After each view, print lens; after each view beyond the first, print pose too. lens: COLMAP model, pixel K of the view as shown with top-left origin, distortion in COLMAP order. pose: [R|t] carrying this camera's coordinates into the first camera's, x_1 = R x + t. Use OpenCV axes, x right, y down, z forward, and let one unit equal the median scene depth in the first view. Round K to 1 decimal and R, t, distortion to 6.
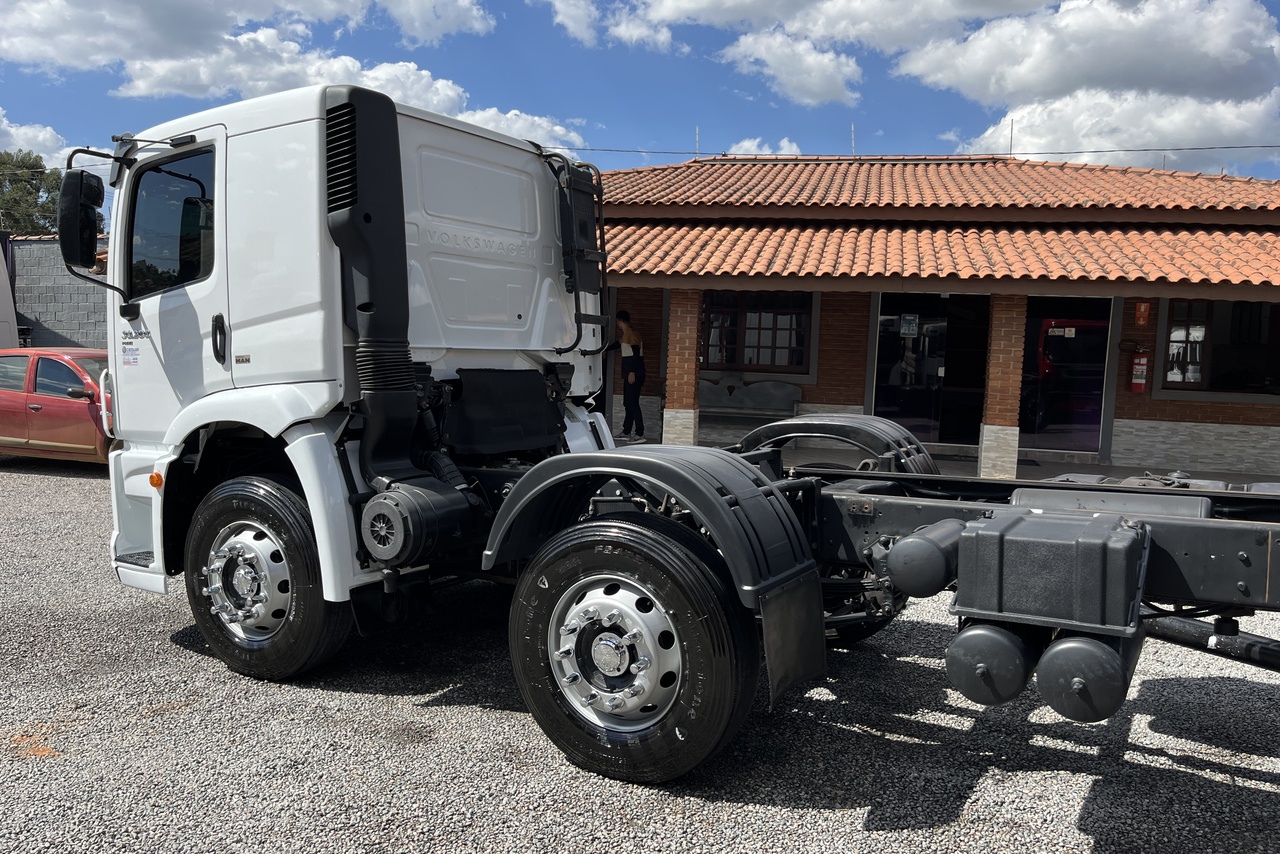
lens RADIAL K [[963.2, 0, 640.0], [0, 963.2, 427.0], [0, 0, 1]] dist [0.077813, -0.135486]
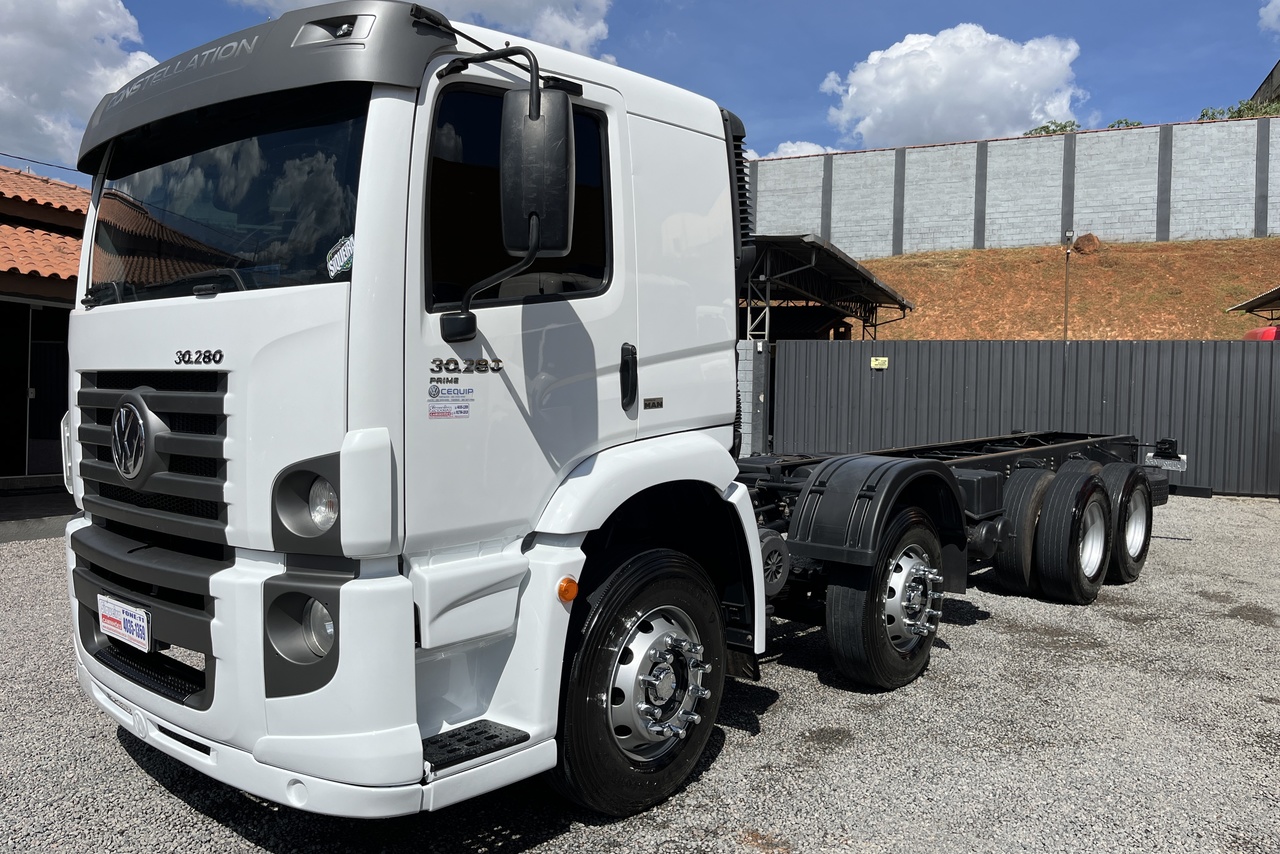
lens RADIAL K [[963.2, 0, 640.0], [0, 963.2, 427.0], [0, 0, 1]] dist [0.077813, -0.135486]
pose [[0.177795, -0.050052, 0.982794, -1.150390], [0.064559, 0.997147, 0.039103, -0.079318], [-0.981948, 0.056496, 0.180519, 0.846894]]
